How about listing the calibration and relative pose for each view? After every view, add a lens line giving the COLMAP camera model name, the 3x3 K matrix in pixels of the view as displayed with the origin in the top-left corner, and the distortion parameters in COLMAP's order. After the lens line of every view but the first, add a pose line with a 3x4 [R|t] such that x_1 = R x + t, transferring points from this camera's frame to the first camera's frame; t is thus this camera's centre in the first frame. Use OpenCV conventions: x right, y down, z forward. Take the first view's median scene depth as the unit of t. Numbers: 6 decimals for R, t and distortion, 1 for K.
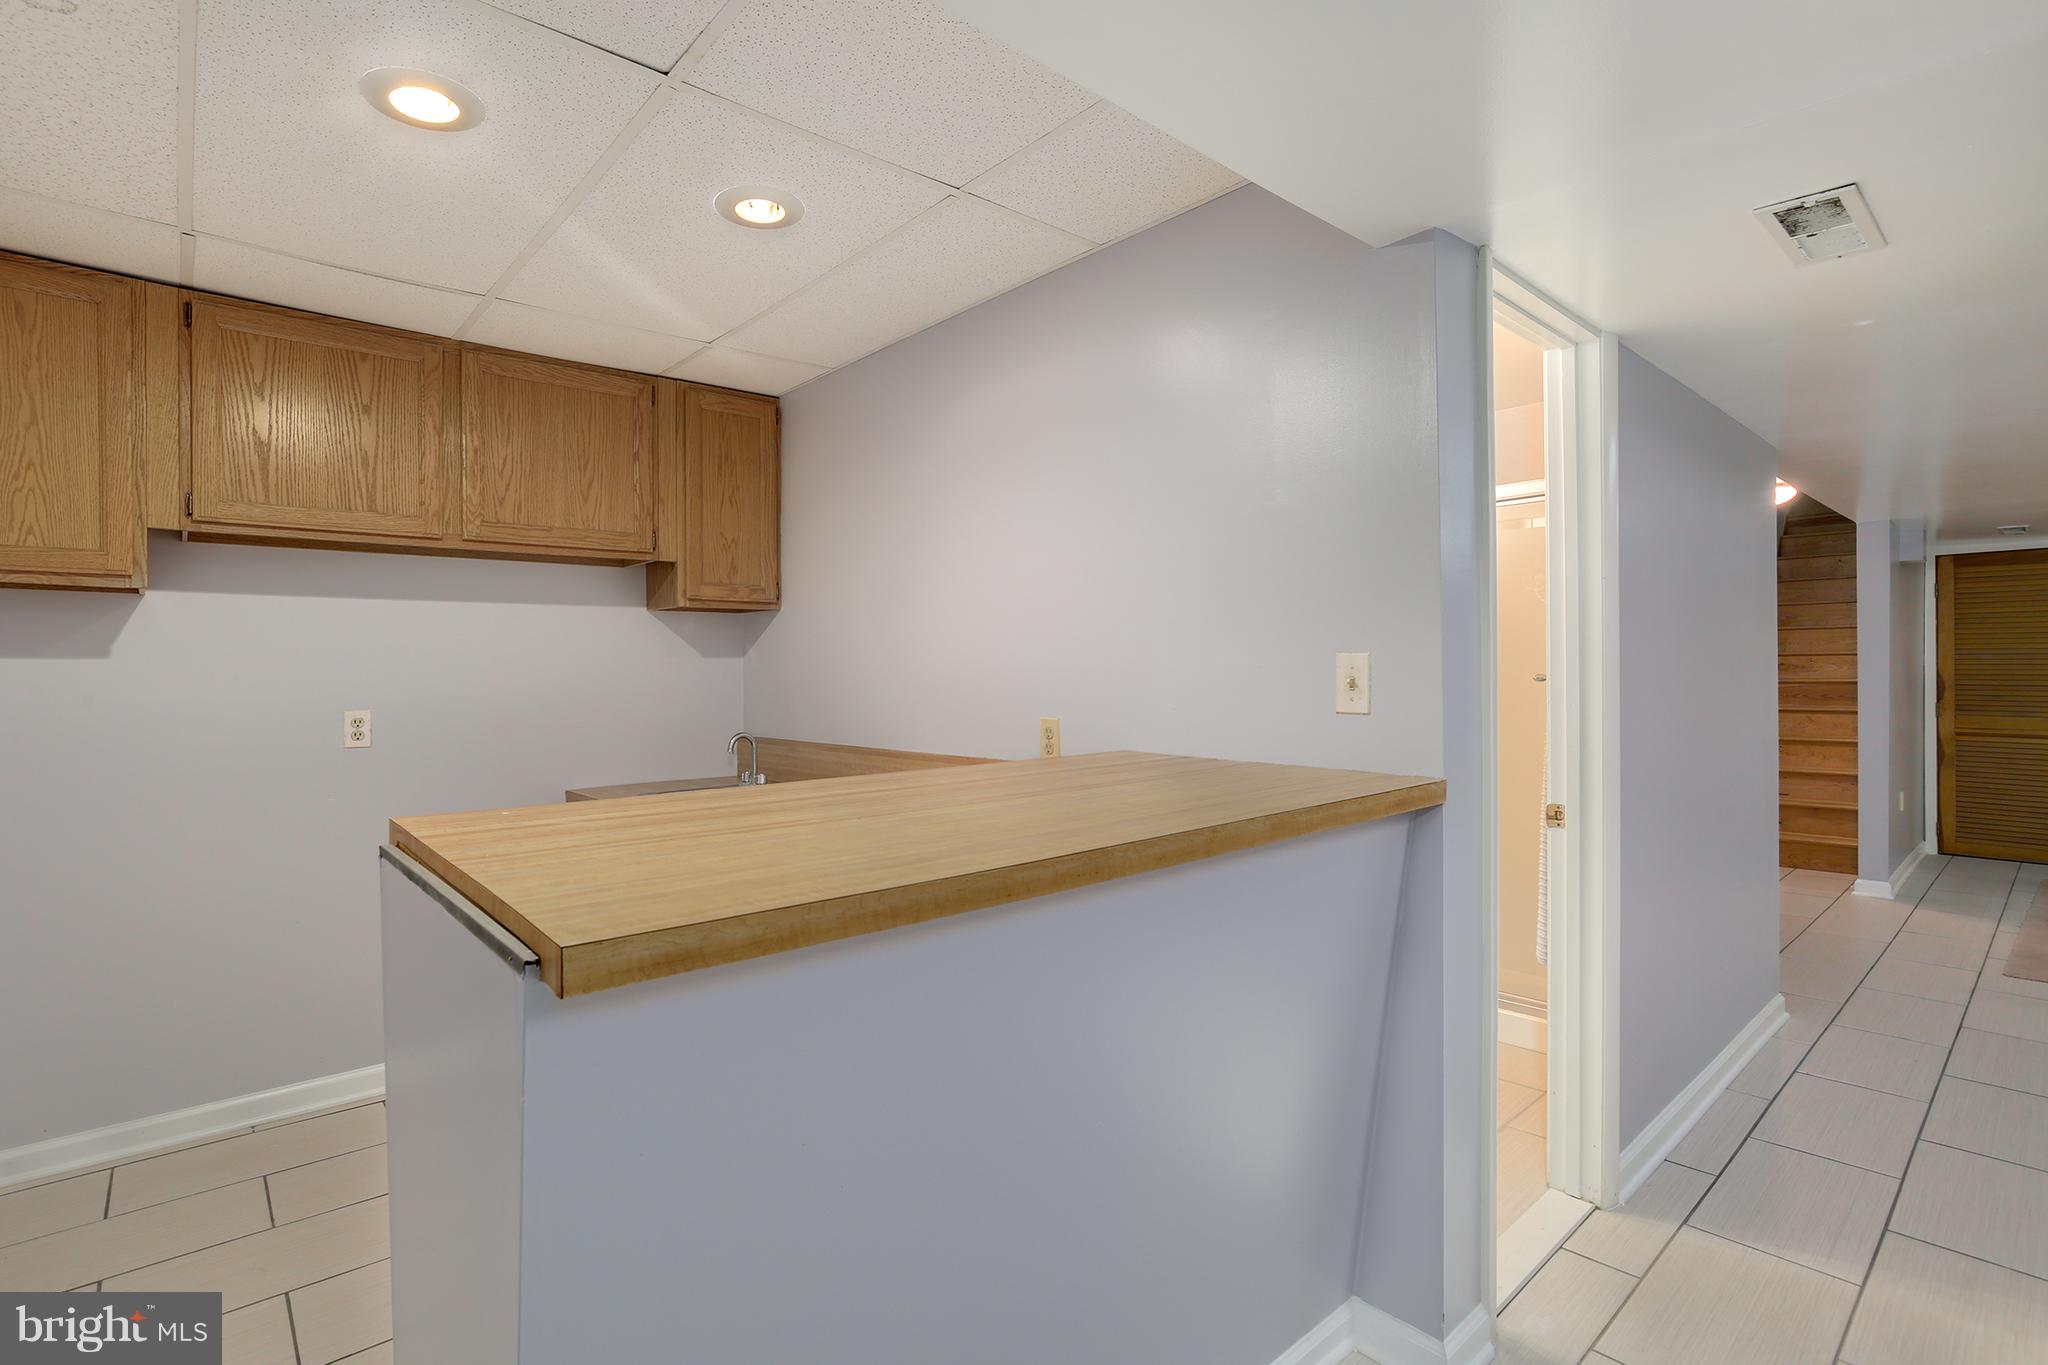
lens RADIAL K [[951.8, 0, 1031.5], [0, 951.8, 678.2], [0, 0, 1]] dist [-0.002180, -0.001261]
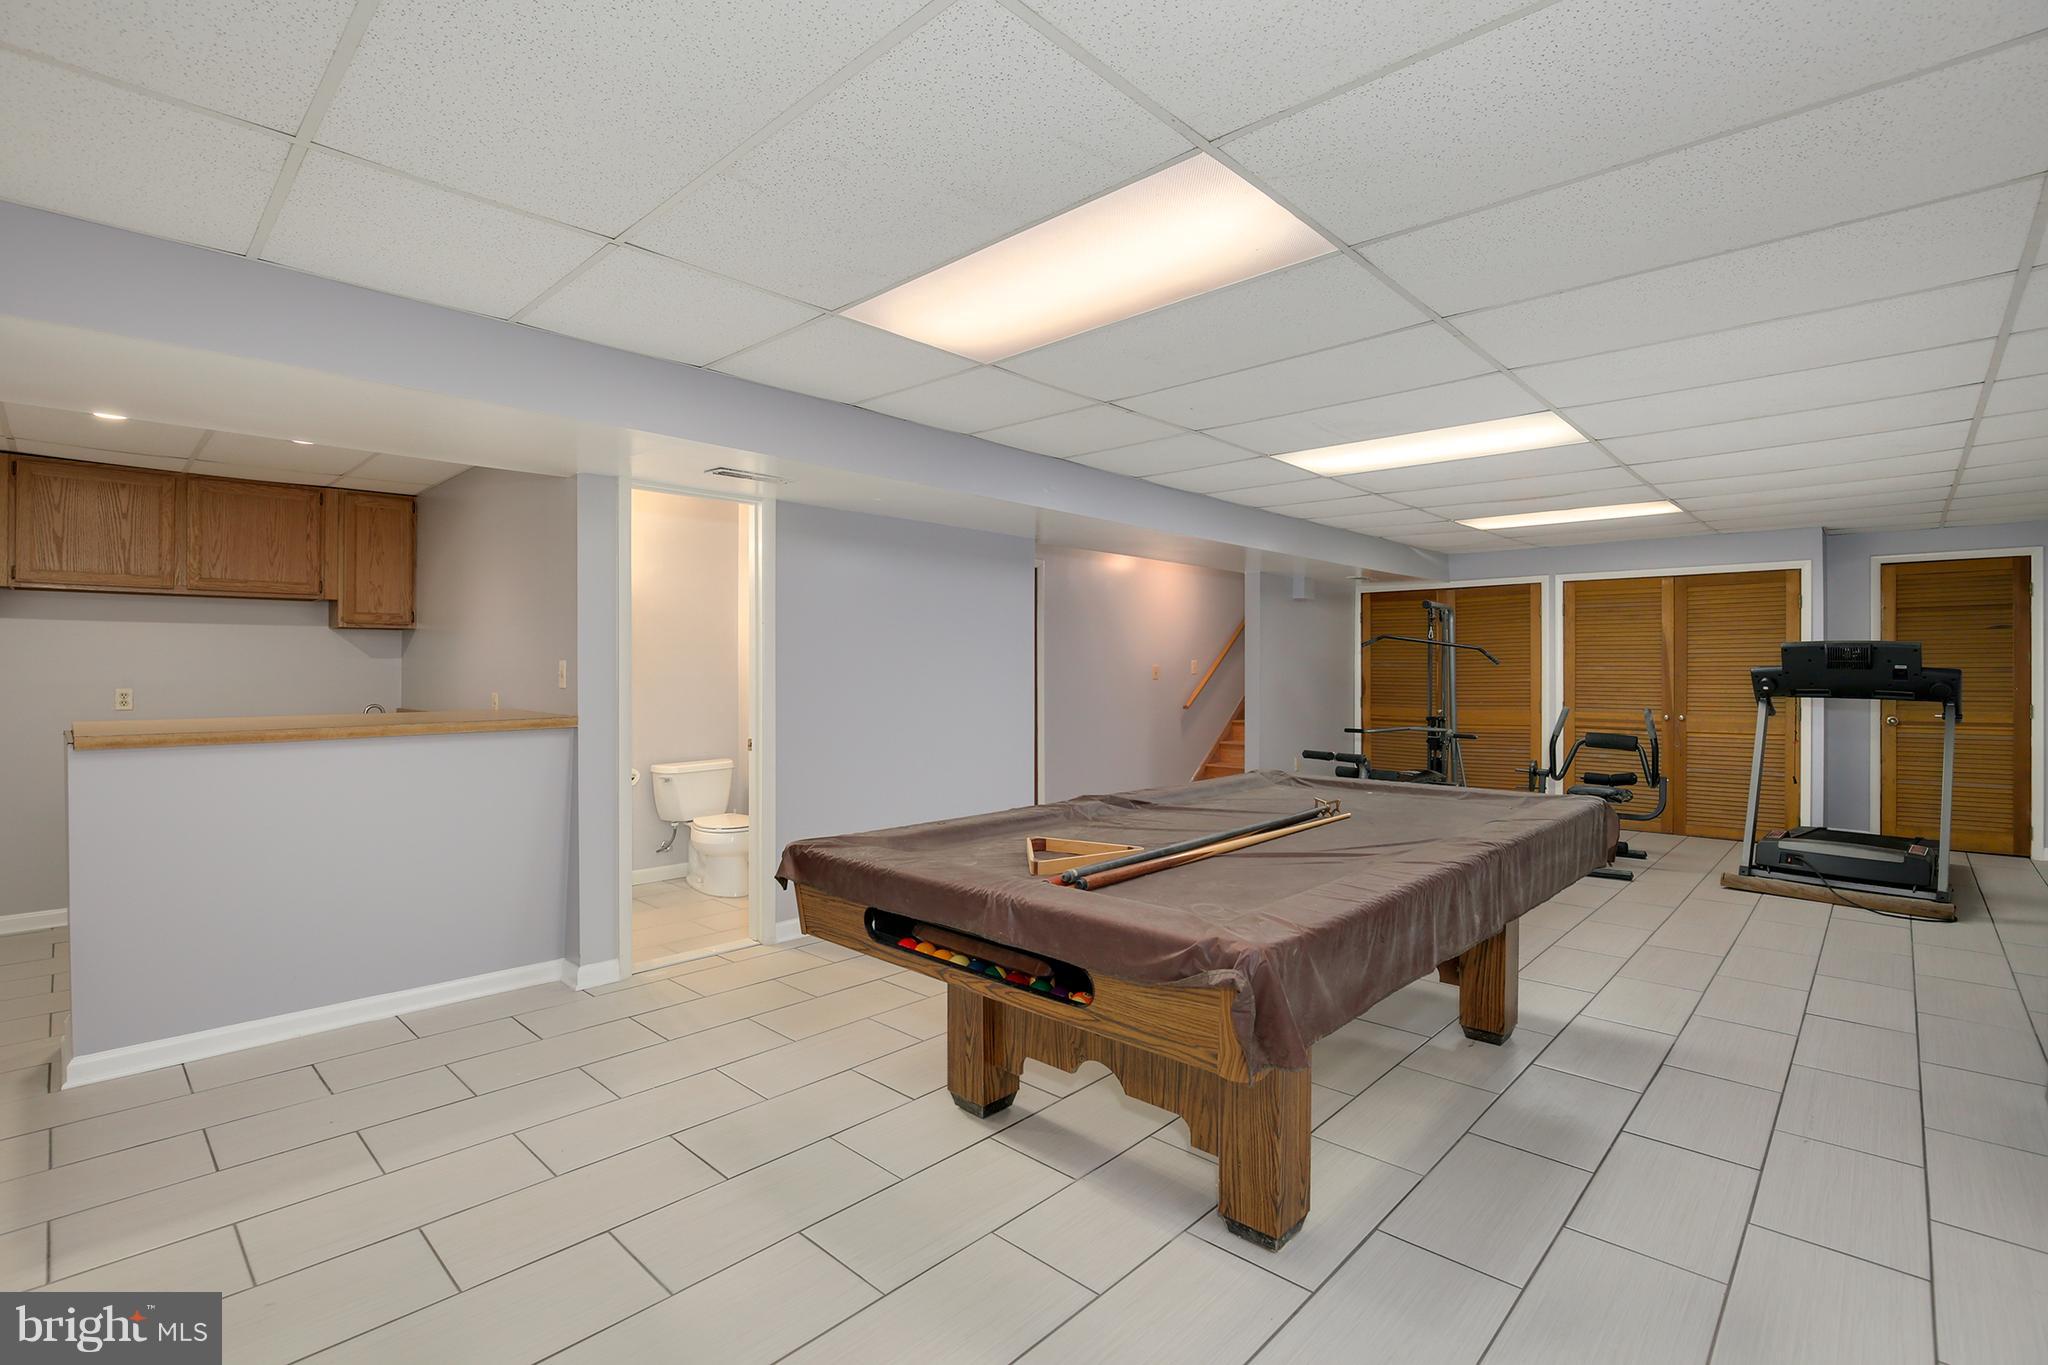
lens RADIAL K [[933.0, 0, 1016.3], [0, 933.0, 677.7], [0, 0, 1]] dist [-0.011390, 0.001363]
pose [[0.997322, 0.008430, 0.072647, 0.750715], [-0.008524, 0.999963, 0.000987, 0.000387], [-0.072636, -0.001604, 0.997357, -0.751099]]
